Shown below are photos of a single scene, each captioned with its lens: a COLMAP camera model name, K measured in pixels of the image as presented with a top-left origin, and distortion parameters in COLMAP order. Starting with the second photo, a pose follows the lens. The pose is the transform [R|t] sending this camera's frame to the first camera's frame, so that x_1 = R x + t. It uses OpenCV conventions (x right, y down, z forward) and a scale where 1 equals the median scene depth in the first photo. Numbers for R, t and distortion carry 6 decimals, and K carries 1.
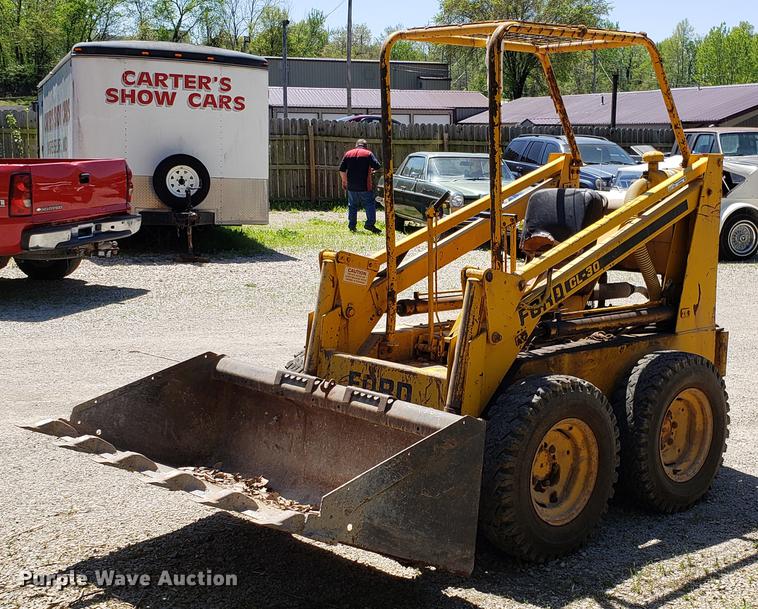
lens RADIAL K [[1103.0, 0, 460.4], [0, 1103.0, 293.4], [0, 0, 1]] dist [0.173184, -0.123744]
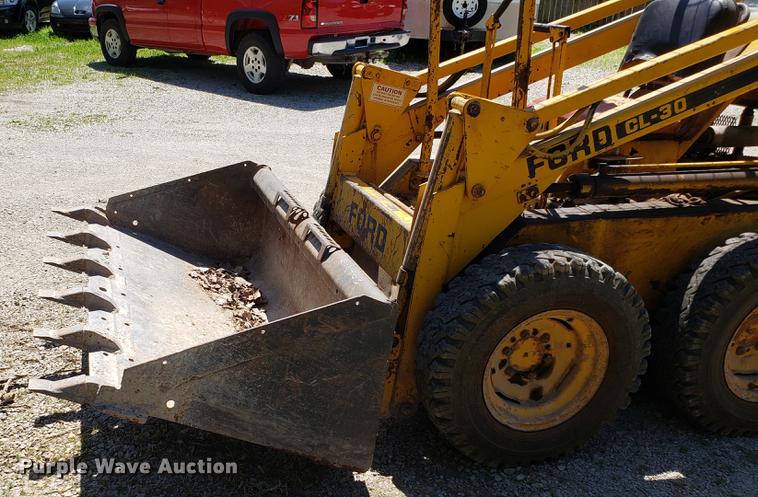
lens RADIAL K [[741.4, 0, 279.6], [0, 741.4, 280.5], [0, 0, 1]] dist [0.022038, -0.021478]
pose [[0.840848, 0.198947, -0.503383, 0.177637], [-0.069568, 0.962011, 0.263999, -0.025696], [0.536782, -0.186964, 0.822745, 0.453092]]
